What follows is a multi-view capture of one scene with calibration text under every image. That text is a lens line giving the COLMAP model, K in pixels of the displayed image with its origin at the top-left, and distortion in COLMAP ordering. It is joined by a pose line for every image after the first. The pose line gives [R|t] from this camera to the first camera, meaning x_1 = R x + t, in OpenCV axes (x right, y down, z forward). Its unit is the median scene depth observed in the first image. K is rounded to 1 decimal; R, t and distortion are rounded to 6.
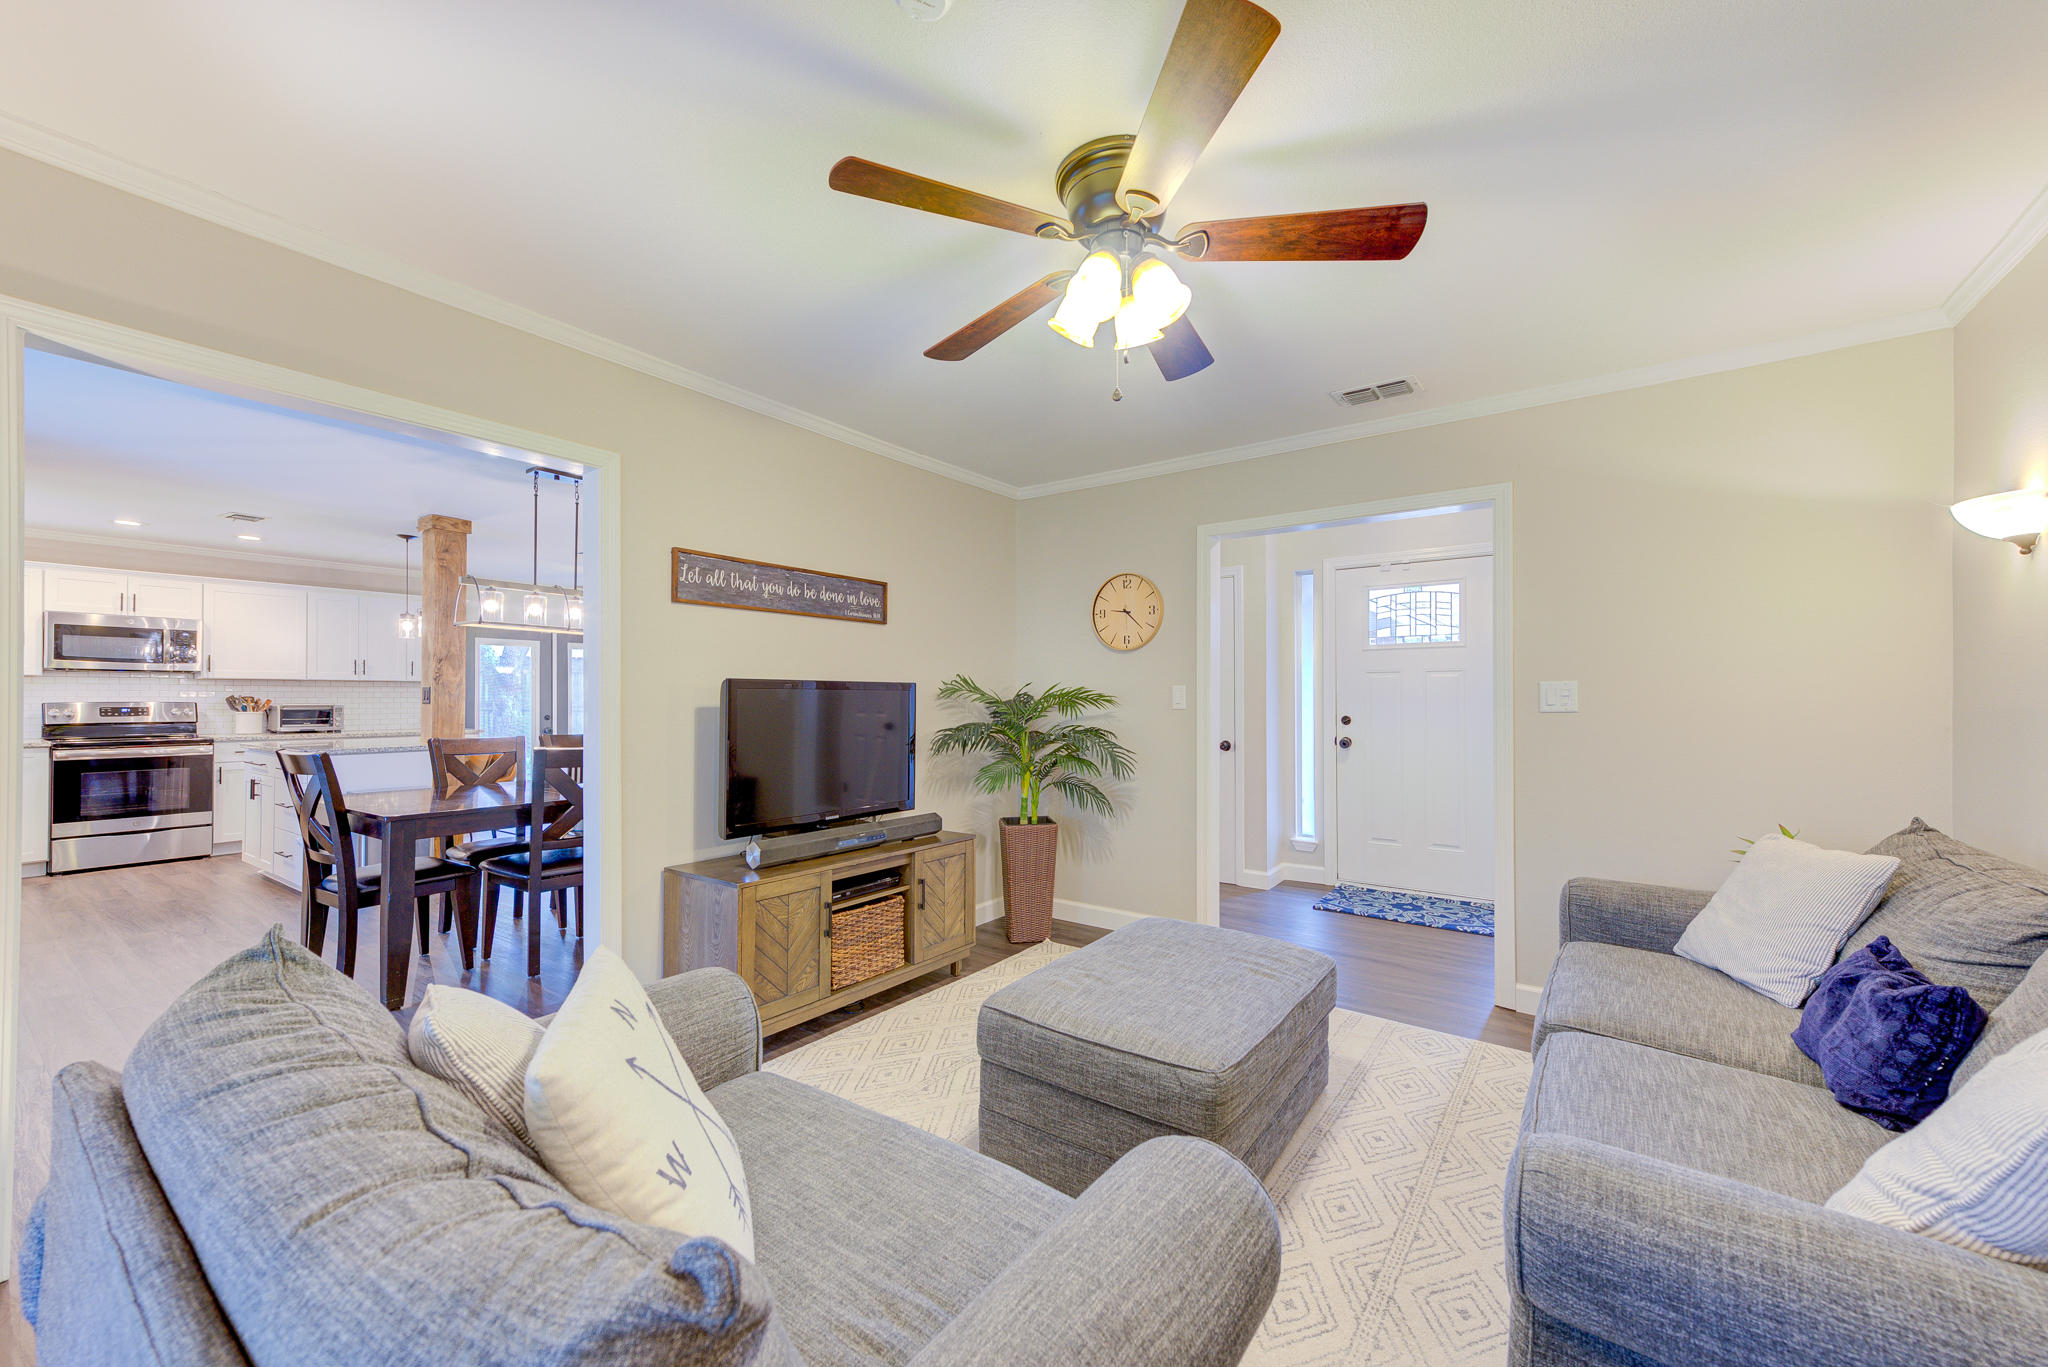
lens RADIAL K [[797.9, 0, 1039.0], [0, 797.9, 697.1], [0, 0, 1]] dist [0.023803, 0.000754]
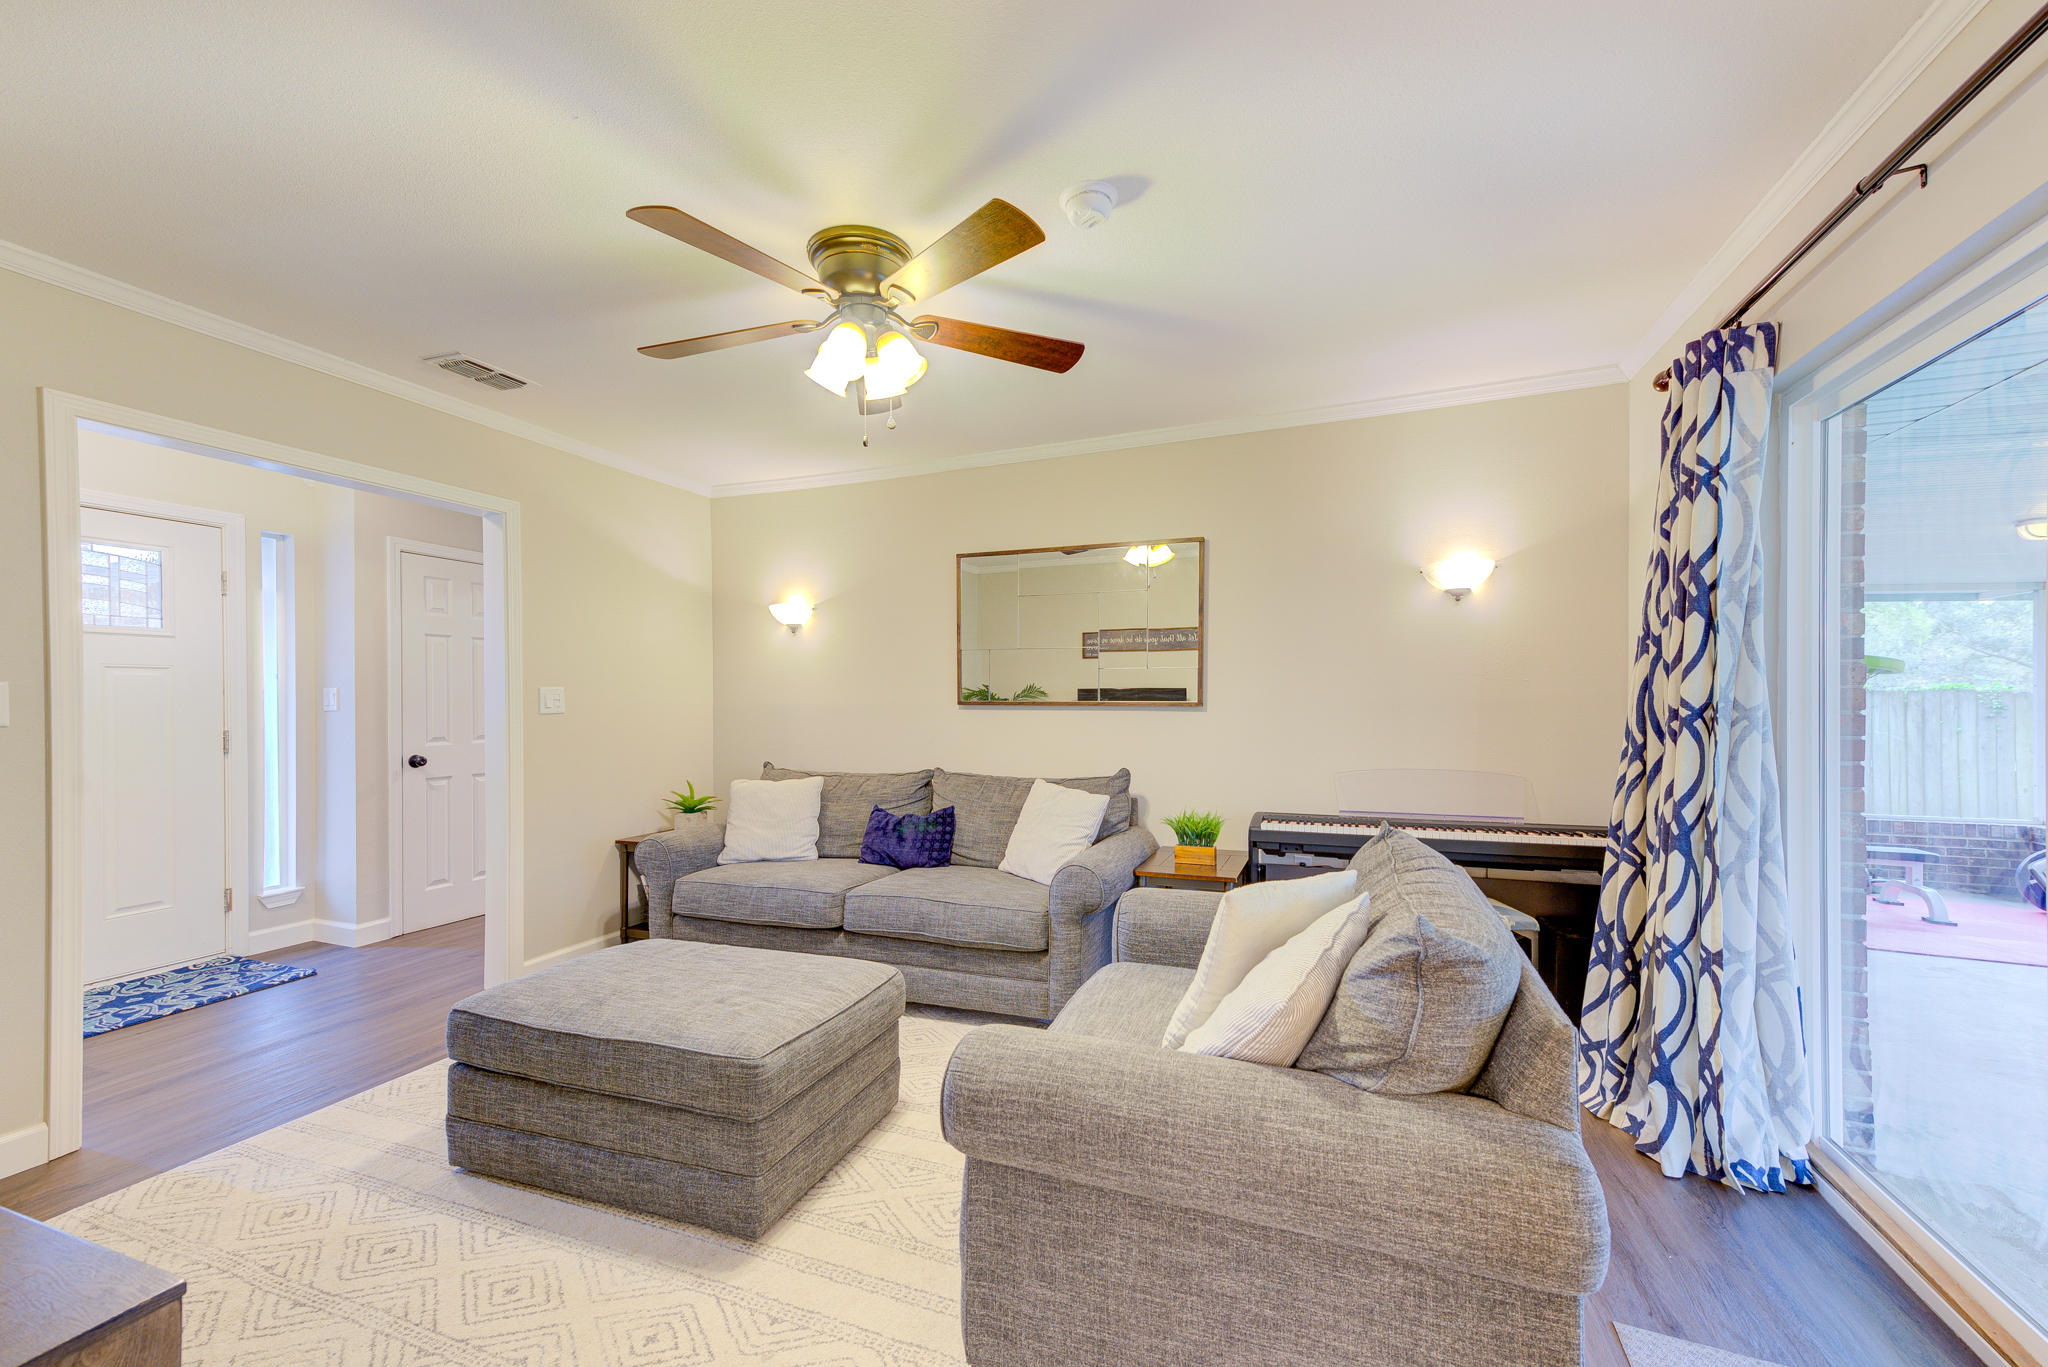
lens RADIAL K [[797.9, 0, 1036.5], [0, 797.9, 698.7], [0, 0, 1]] dist [0.023803, 0.000754]
pose [[-0.260299, 0.001390, 0.965527, -0.336146], [0.002563, 0.999996, -0.000749, -0.000155], [-0.965525, 0.002280, -0.260301, 0.319856]]
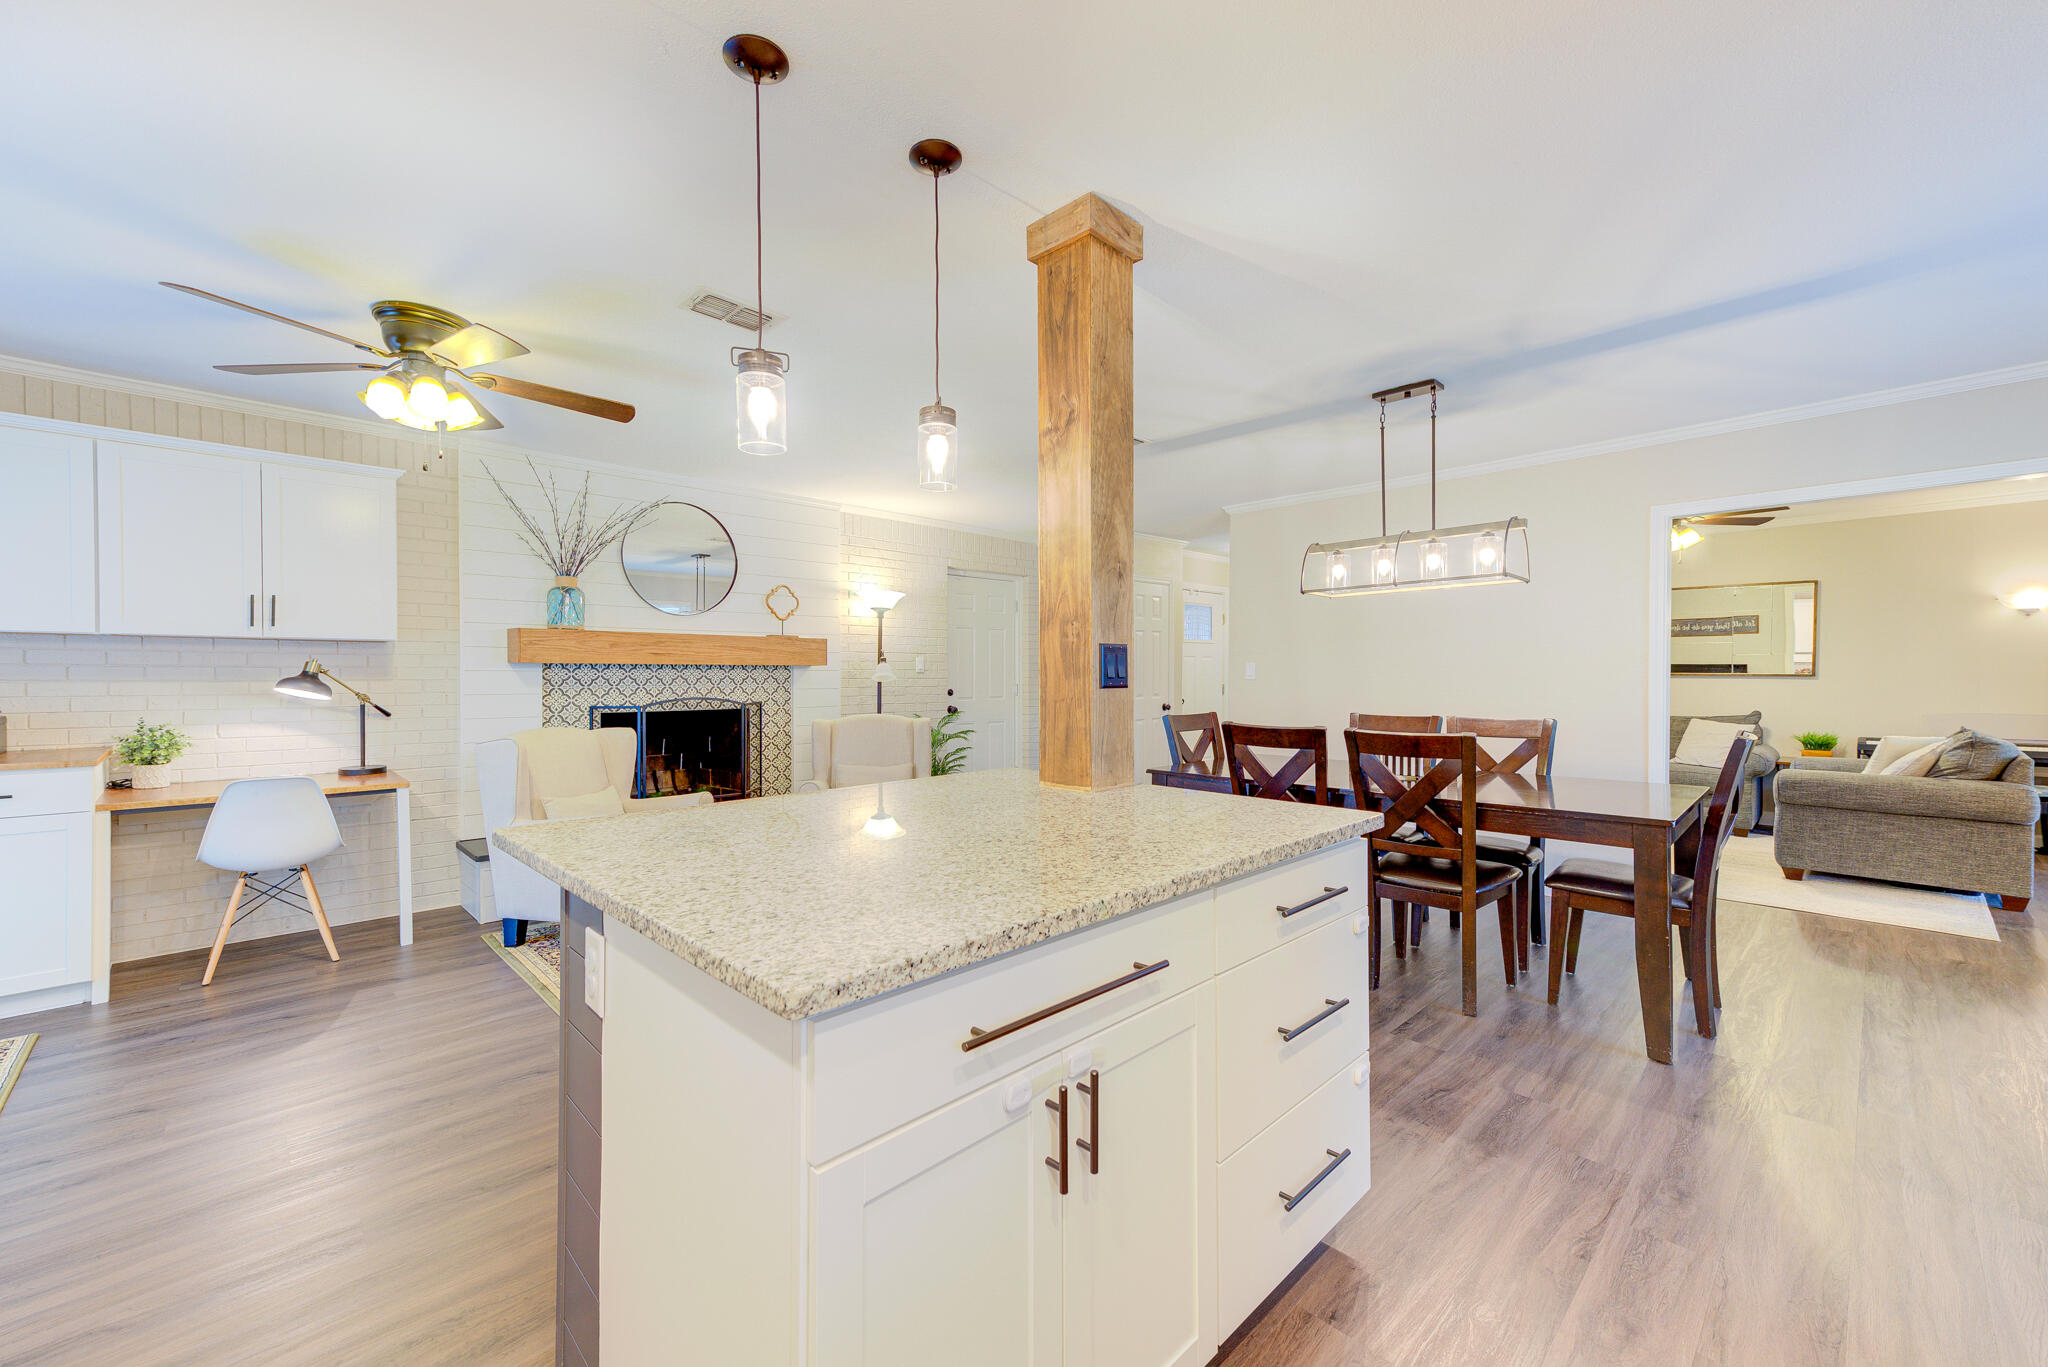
lens RADIAL K [[797.9, 0, 1026.2], [0, 797.9, 682.9], [0, 0, 1]] dist [0.023803, 0.000754]
pose [[0.178763, -0.013834, 0.983795, -1.005673], [-0.001559, 0.999896, 0.014343, 0.000365], [-0.983891, -0.004098, 0.178723, 0.849217]]
